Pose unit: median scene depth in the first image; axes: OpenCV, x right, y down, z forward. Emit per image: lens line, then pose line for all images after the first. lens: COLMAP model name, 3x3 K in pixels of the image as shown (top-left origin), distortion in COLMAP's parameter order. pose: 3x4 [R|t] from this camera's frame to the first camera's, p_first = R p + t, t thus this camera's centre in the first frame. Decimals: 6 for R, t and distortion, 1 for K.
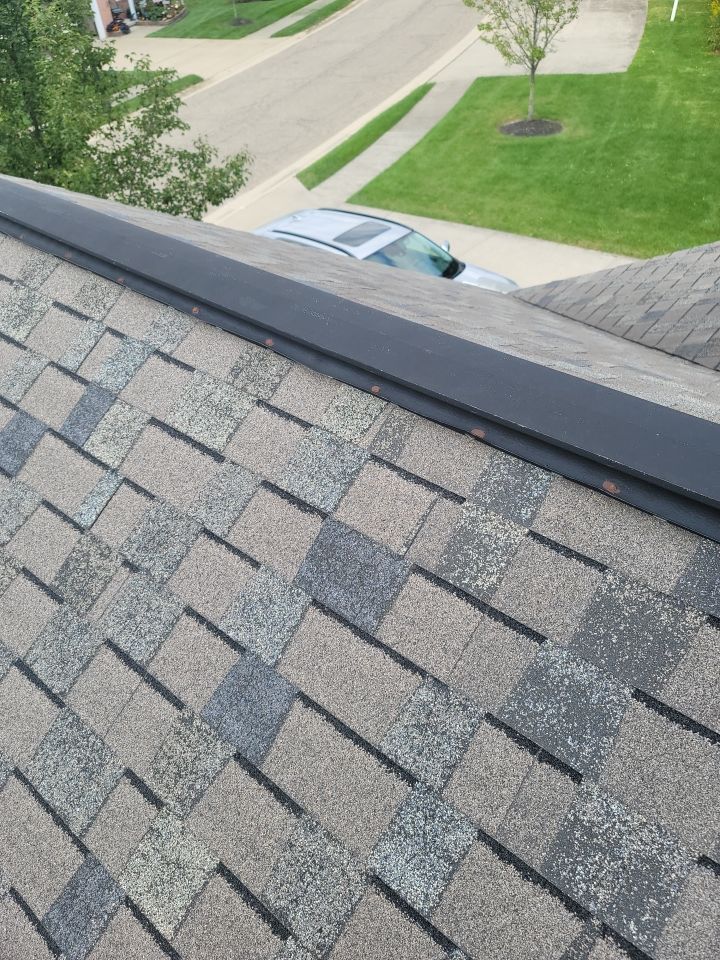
lens RADIAL K [[696.1, 0, 362.7], [0, 696.1, 476.3], [0, 0, 1]] dist [0.087623, -0.084247]
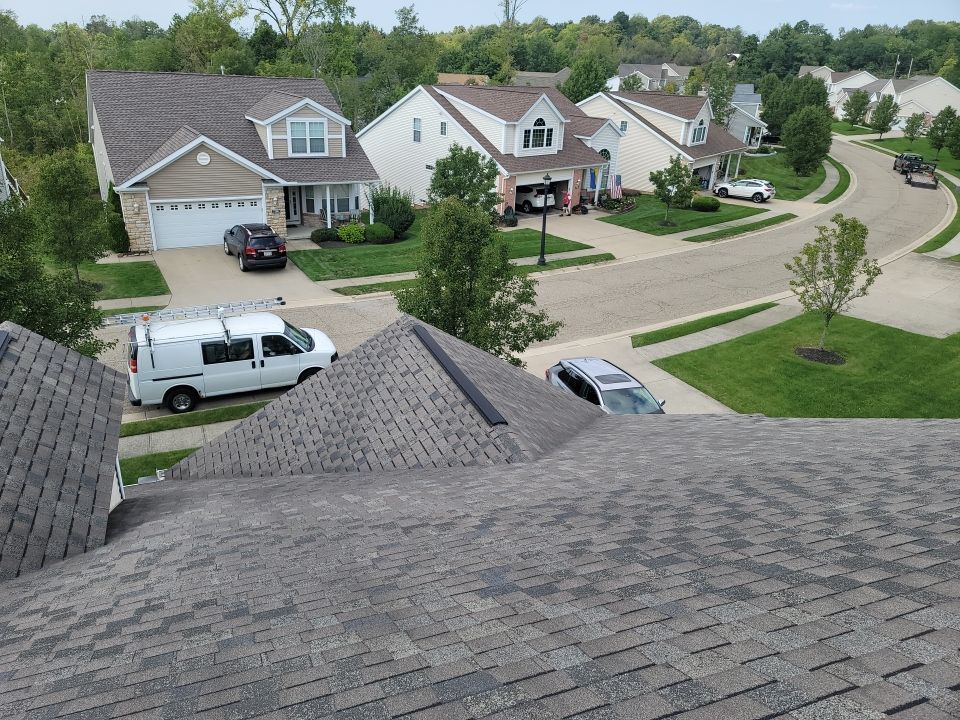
lens RADIAL K [[696.1, 0, 479.8], [0, 696.1, 363.1], [0, 0, 1]] dist [0.087623, -0.084247]
pose [[0.874826, 0.298138, -0.381830, 0.203162], [-0.403167, 0.885060, -0.232646, 0.088537], [0.268582, 0.357466, 0.894473, -0.367523]]
